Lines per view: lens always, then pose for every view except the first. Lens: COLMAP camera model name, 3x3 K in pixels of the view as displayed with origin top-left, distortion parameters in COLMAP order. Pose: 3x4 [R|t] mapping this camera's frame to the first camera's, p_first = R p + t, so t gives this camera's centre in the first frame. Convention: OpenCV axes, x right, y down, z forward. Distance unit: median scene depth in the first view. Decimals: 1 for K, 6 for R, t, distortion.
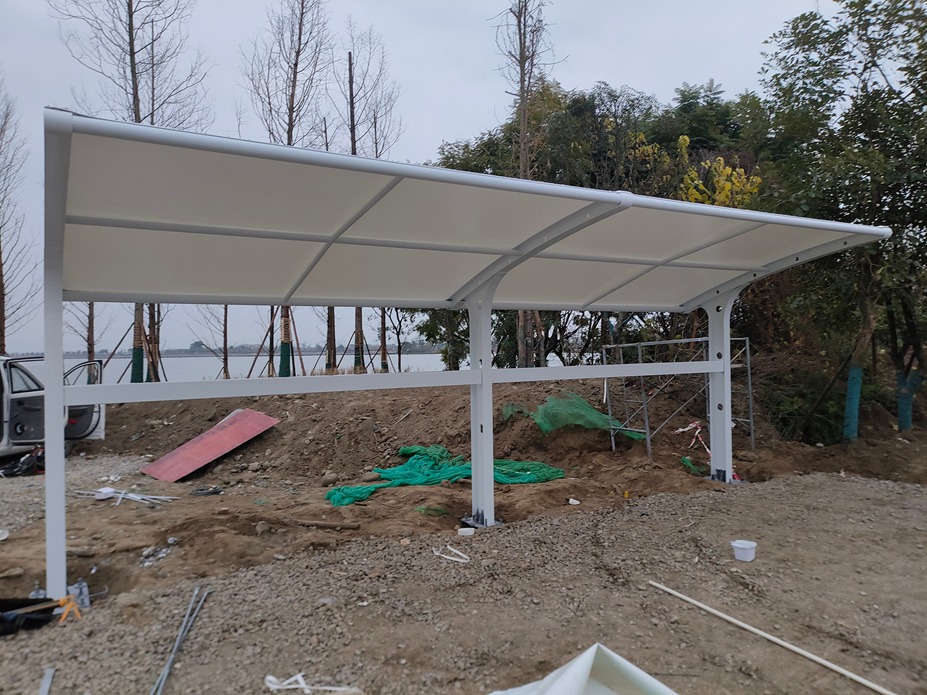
lens RADIAL K [[672.2, 0, 462.3], [0, 672.2, 339.6], [0, 0, 1]] dist [0.047380, -0.035354]
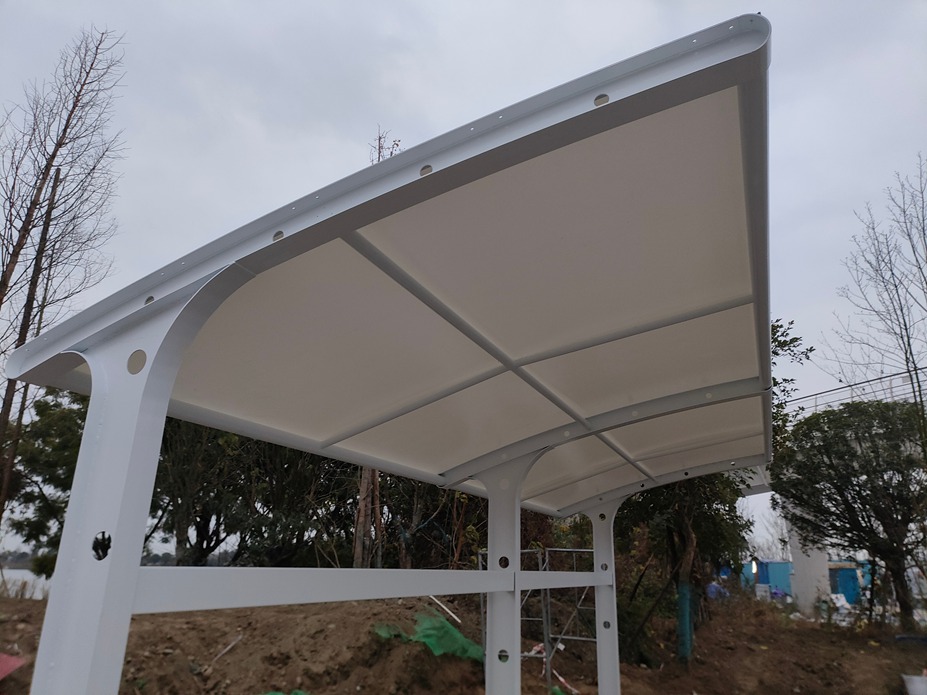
lens RADIAL K [[672.2, 0, 462.3], [0, 672.2, 339.6], [0, 0, 1]] dist [0.047380, -0.035354]
pose [[0.816226, 0.216302, 0.535714, -0.370539], [-0.041036, 0.946632, -0.319694, 0.032939], [-0.576274, 0.238959, 0.781541, 0.275932]]
